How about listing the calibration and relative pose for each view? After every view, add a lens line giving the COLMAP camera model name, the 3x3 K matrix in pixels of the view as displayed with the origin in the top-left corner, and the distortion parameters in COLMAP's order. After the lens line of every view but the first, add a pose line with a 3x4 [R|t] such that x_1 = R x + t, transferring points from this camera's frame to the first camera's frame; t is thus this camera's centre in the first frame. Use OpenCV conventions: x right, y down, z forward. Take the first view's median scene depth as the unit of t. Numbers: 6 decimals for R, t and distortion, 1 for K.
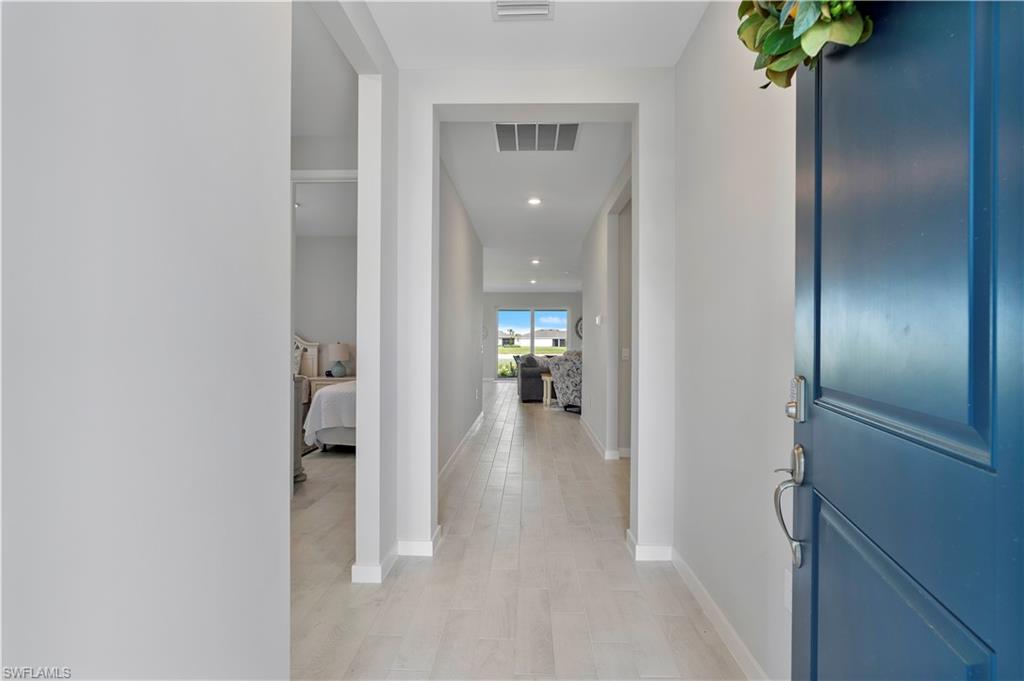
lens RADIAL K [[469.7, 0, 515.5], [0, 469.7, 340.9], [0, 0, 1]] dist [-0.007083, 0.003058]
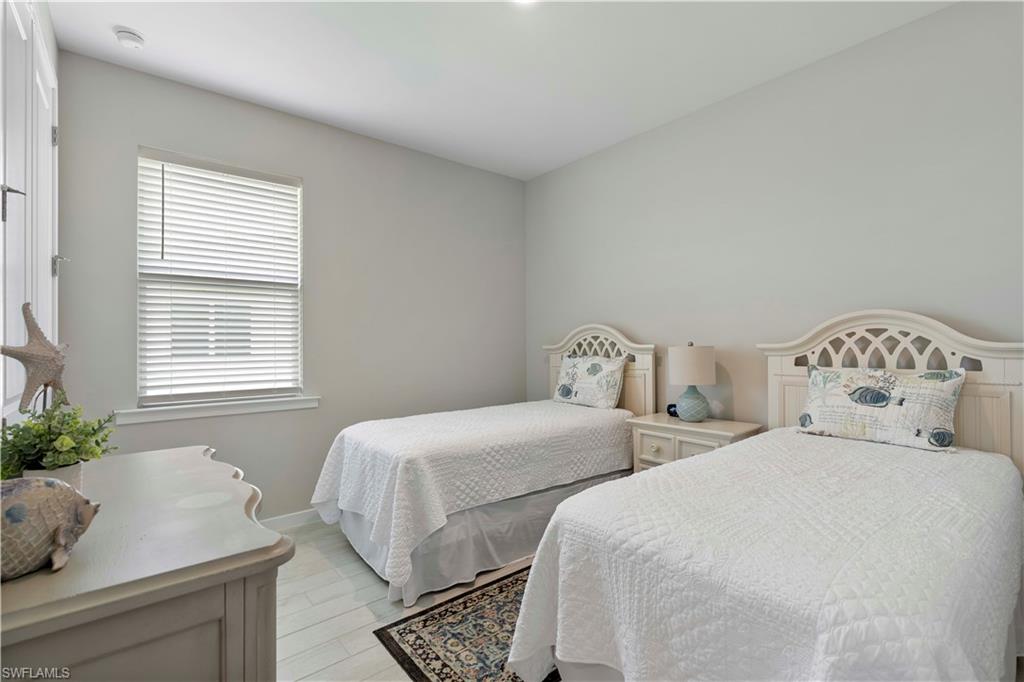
lens RADIAL K [[469.7, 0, 511.3], [0, 469.7, 338.0], [0, 0, 1]] dist [-0.007083, 0.003058]
pose [[0.668180, -0.004879, -0.743983, -0.154498], [0.006378, 0.999979, -0.000830, -0.003346], [0.743972, -0.004191, 0.668198, 0.561208]]
